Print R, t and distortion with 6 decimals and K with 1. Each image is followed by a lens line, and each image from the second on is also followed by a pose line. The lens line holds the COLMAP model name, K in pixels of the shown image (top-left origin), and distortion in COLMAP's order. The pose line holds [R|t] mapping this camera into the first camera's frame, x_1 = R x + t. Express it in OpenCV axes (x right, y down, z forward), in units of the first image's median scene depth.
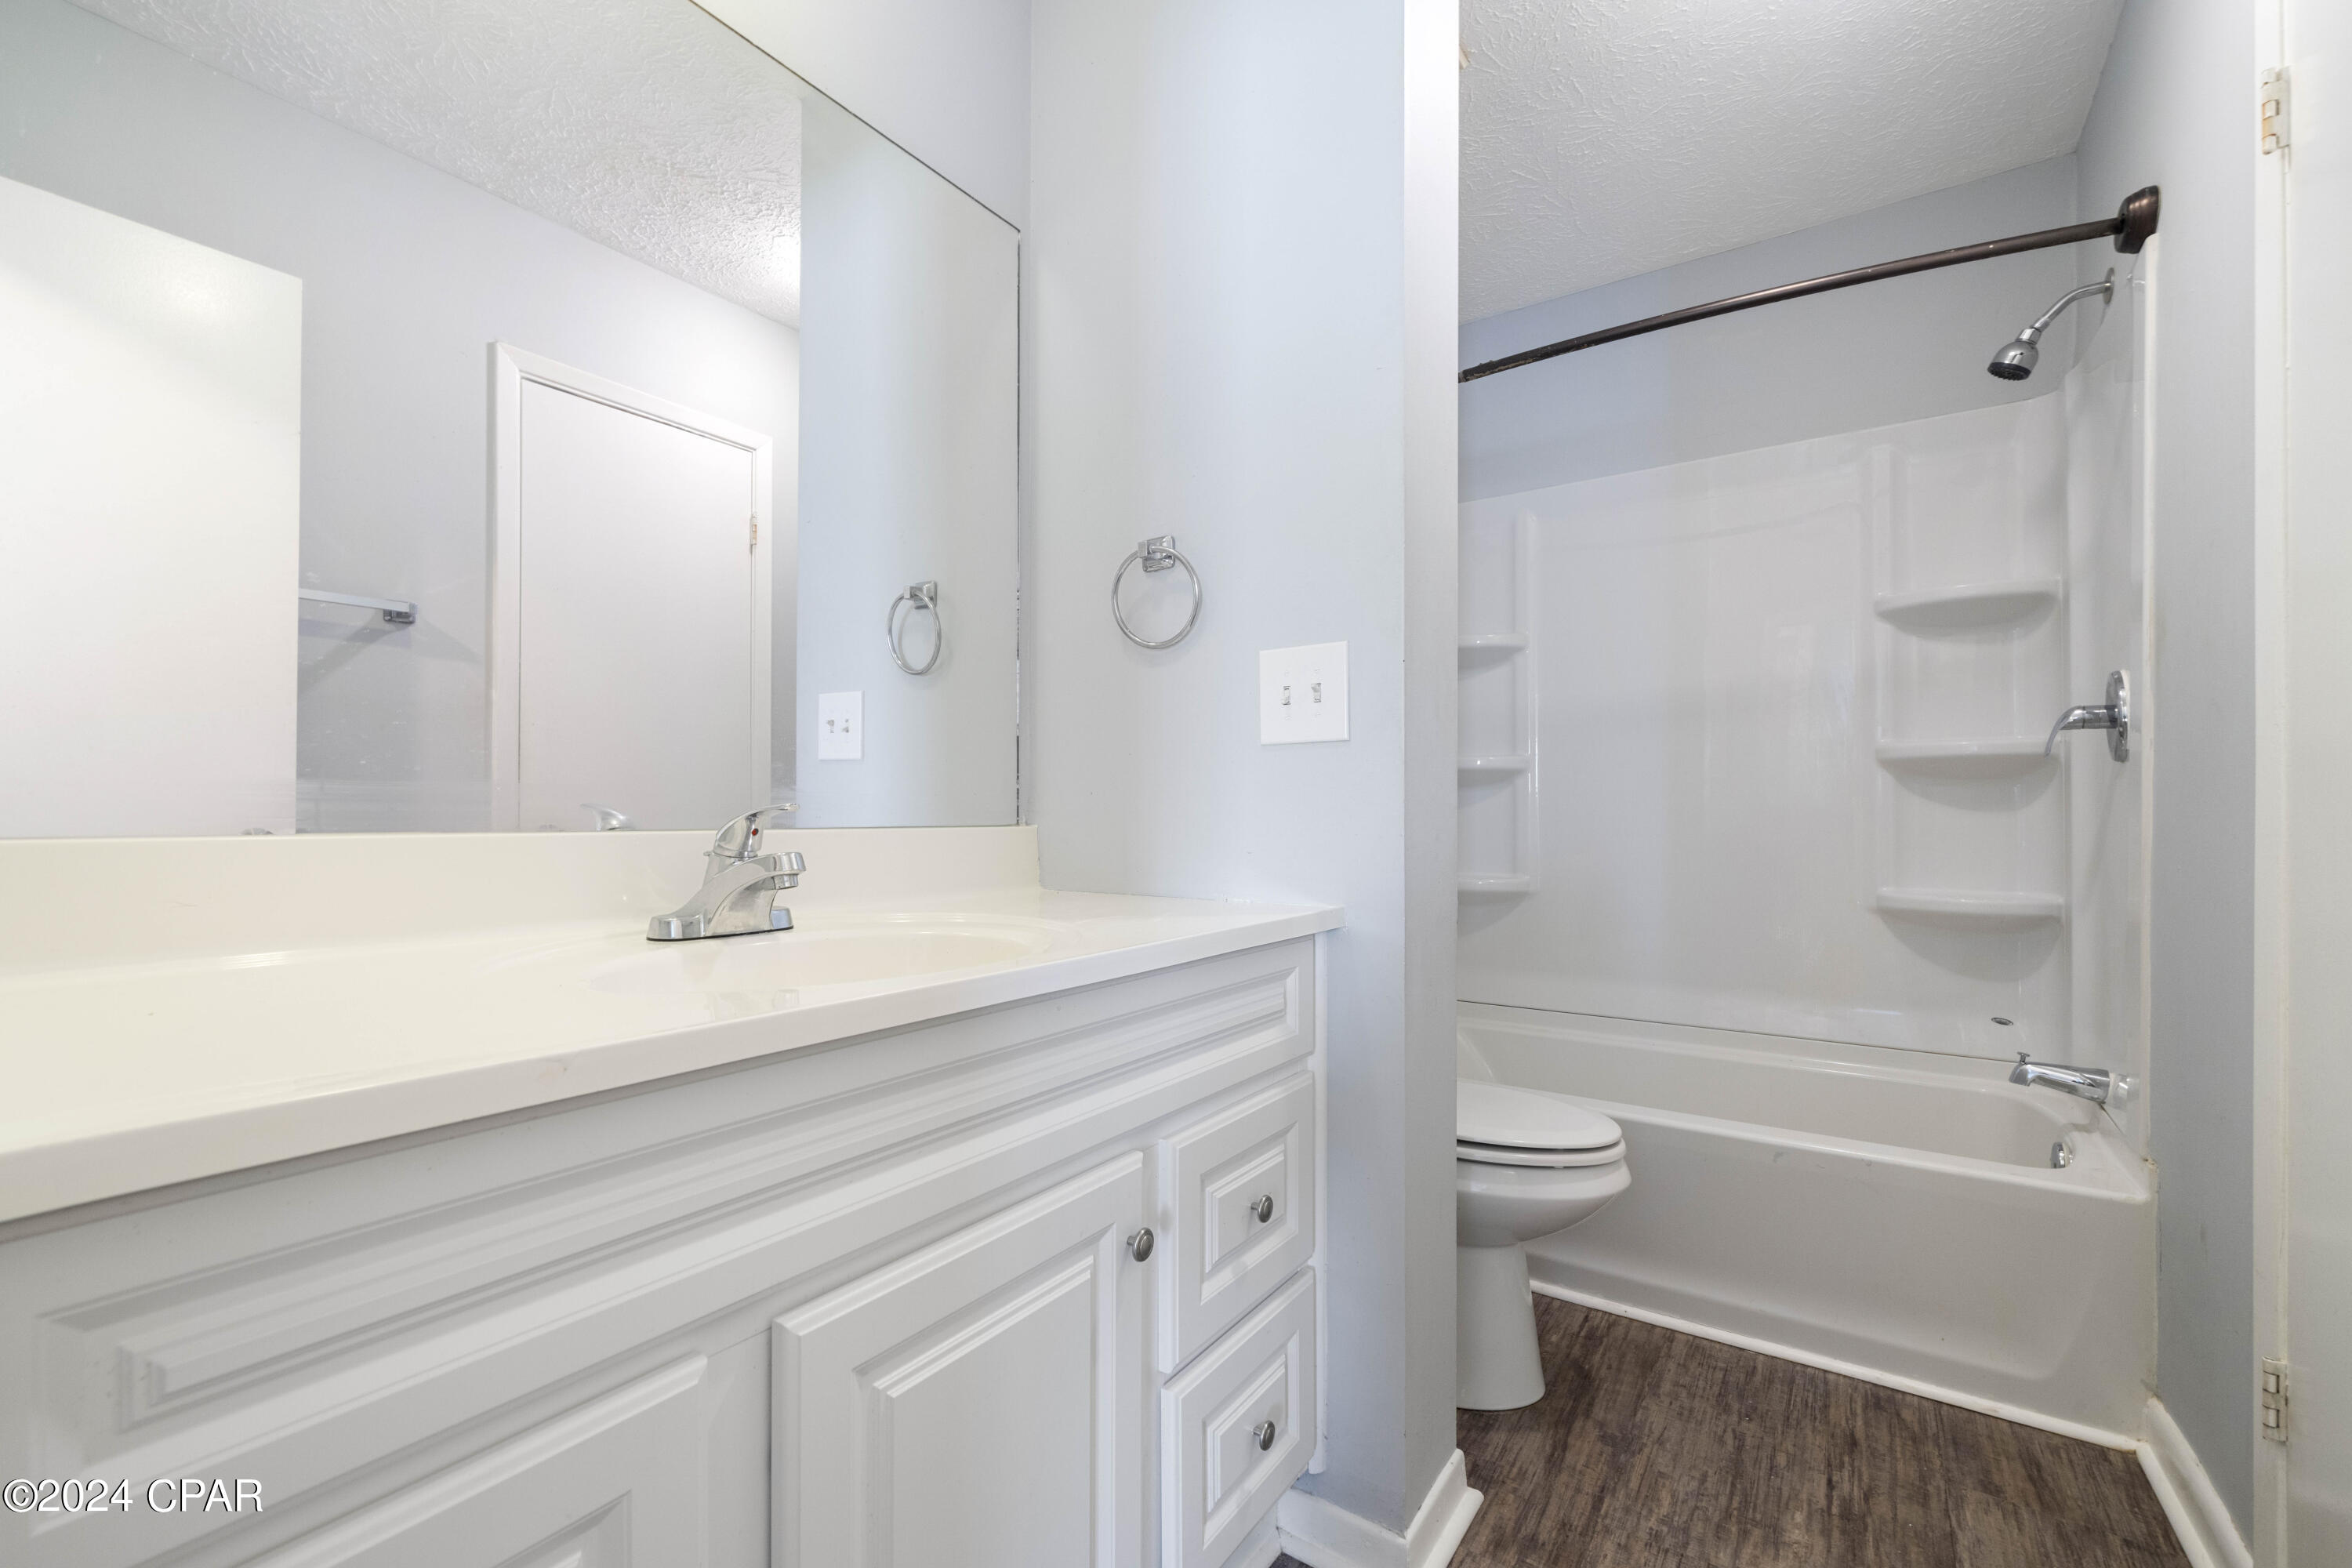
lens RADIAL K [[1044.8, 0, 1173.6], [0, 1044.8, 791.5], [0, 0, 1]] dist [0.001411, 0.000243]
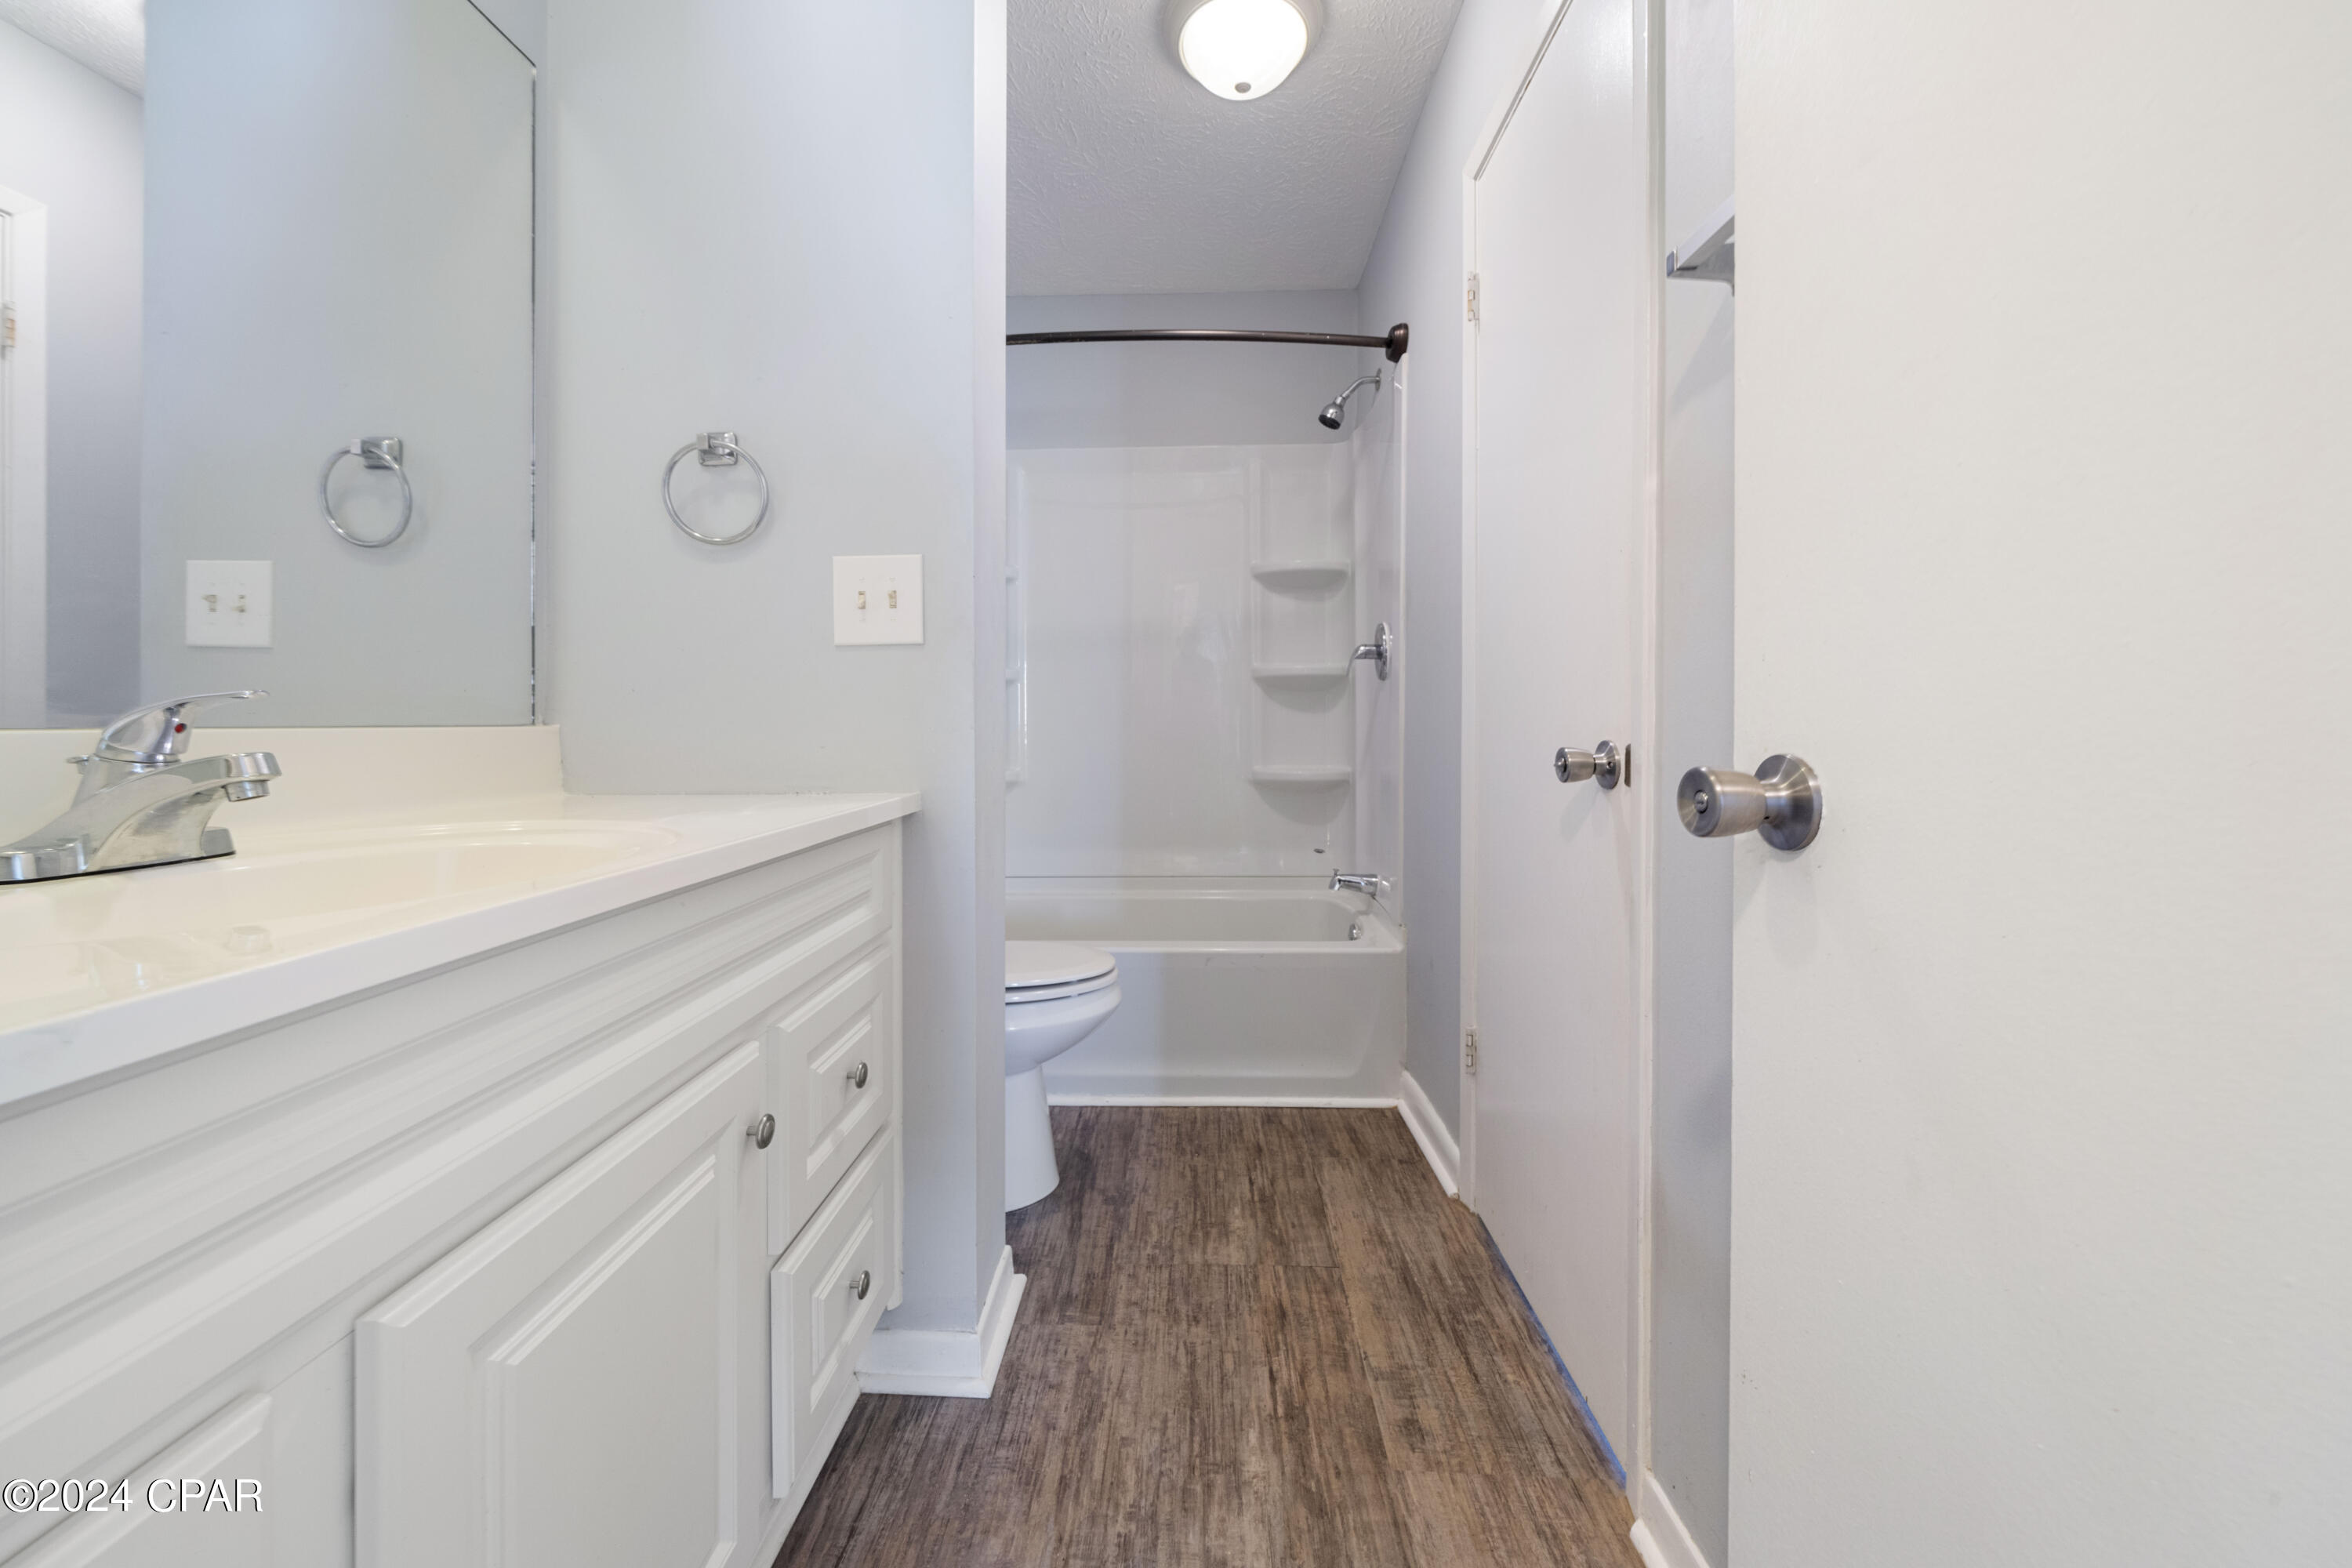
lens RADIAL K [[916.1, 0, 1164.8], [0, 916.1, 720.0], [0, 0, 1]] dist [-0.000648, -0.000307]
pose [[0.820492, -0.002811, 0.571651, -0.177167], [-0.000746, 0.999982, 0.005987, 0.026013], [-0.571657, -0.005339, 0.820475, 0.047519]]
